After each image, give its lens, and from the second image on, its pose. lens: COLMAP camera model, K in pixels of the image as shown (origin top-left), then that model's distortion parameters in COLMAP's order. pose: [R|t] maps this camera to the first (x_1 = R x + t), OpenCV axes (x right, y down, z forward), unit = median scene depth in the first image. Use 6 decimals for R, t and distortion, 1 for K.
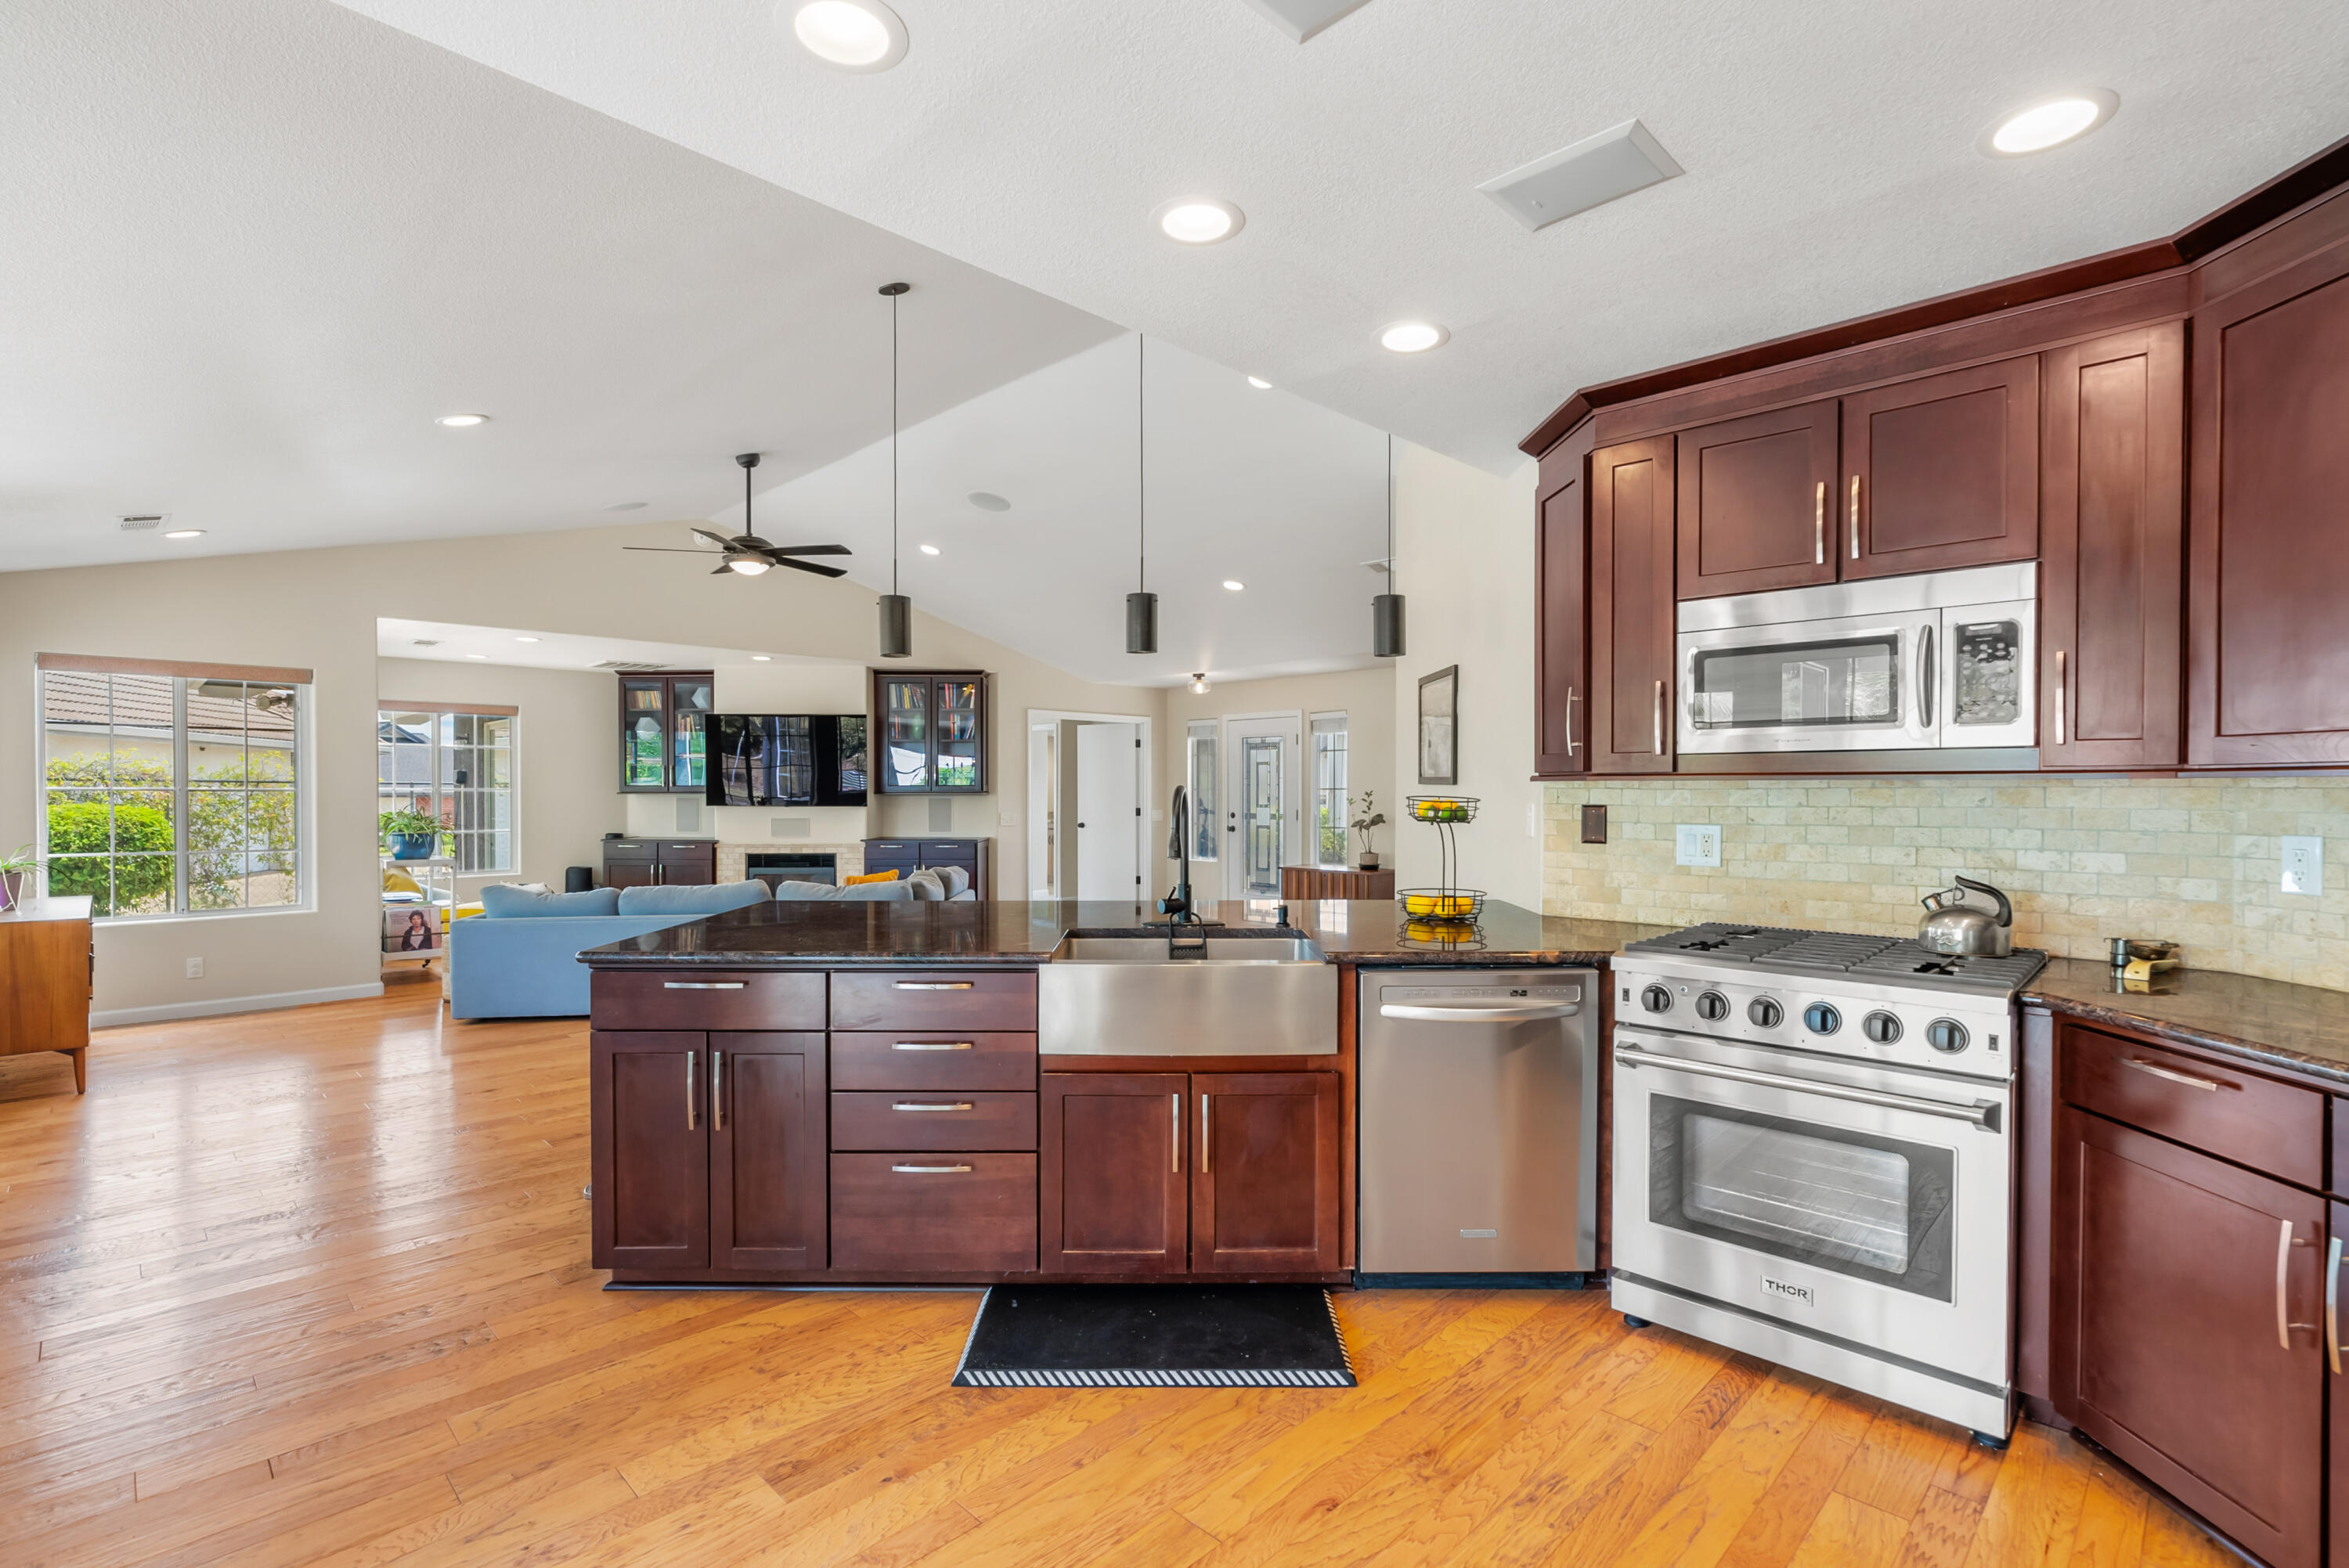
lens RADIAL K [[1080.7, 0, 1171.6], [0, 1080.7, 804.9], [0, 0, 1]] dist [-0.017158, 0.010437]
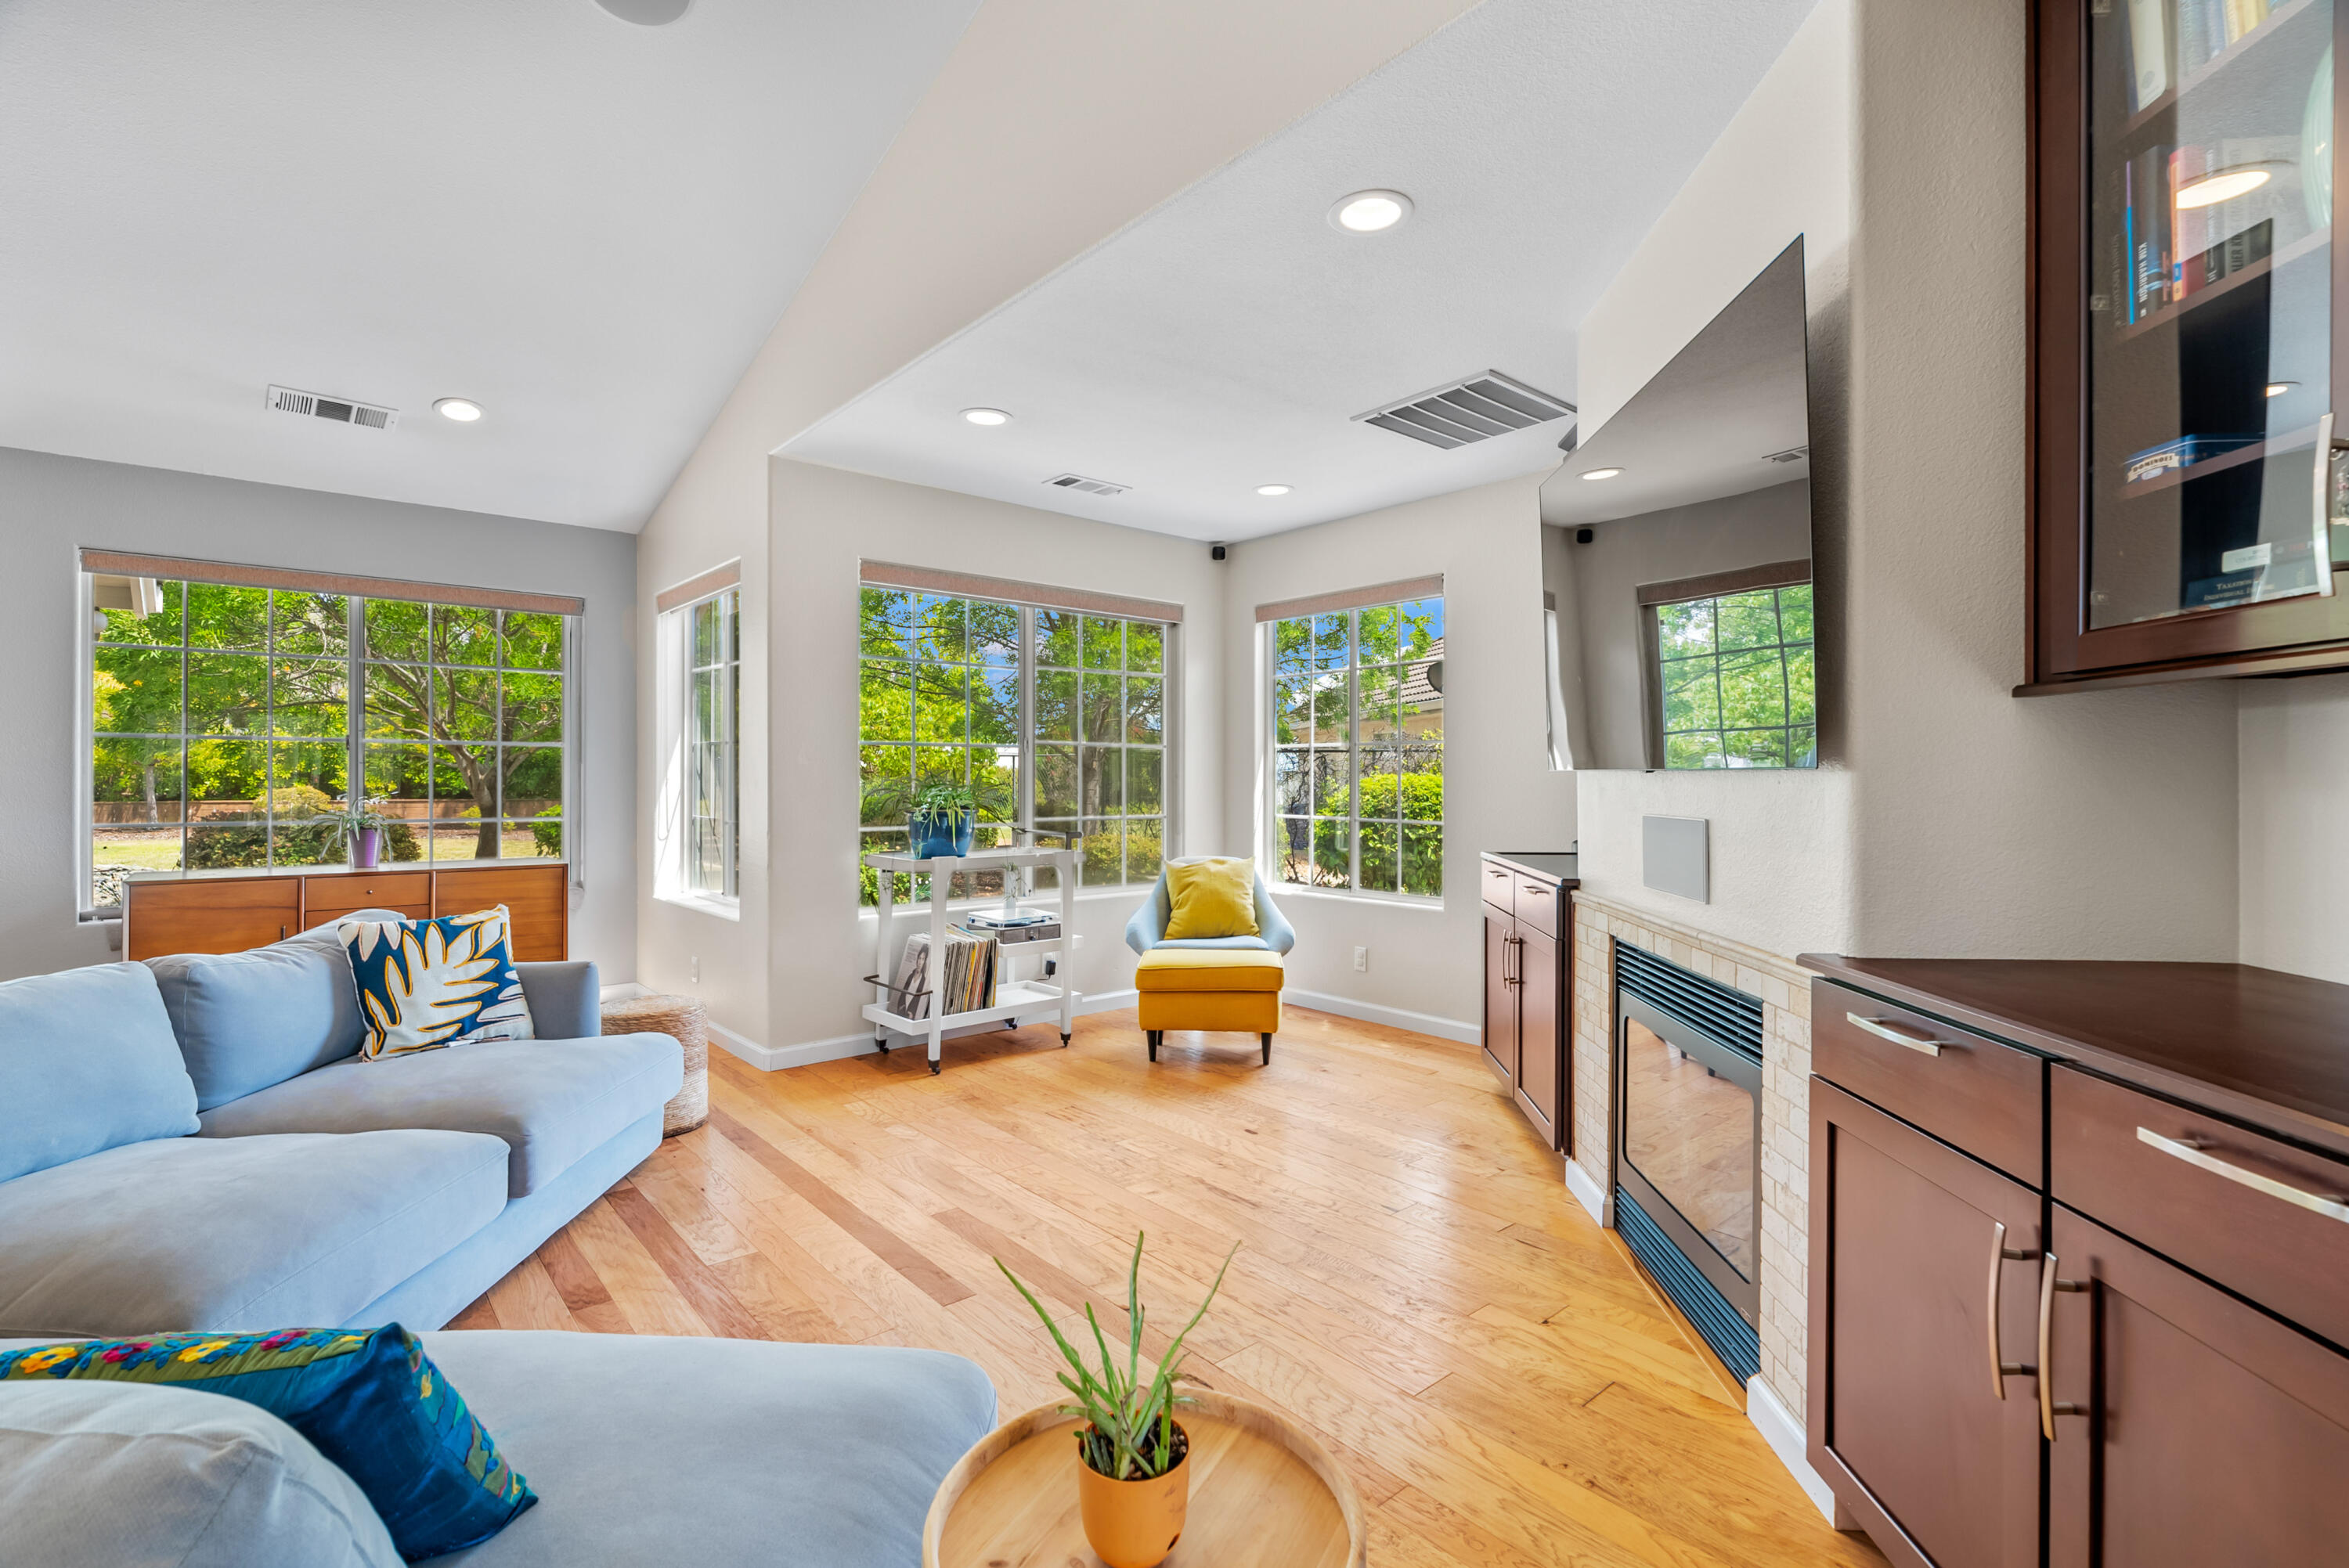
lens RADIAL K [[1059.2, 0, 1176.8], [0, 1059.2, 775.9], [0, 0, 1]] dist [-0.012096, 0.004423]
pose [[-0.055129, -0.001138, -0.998479, -0.372459], [-0.010922, 0.999940, -0.000536, 0.015175], [0.998420, 0.010876, -0.055138, 3.086651]]
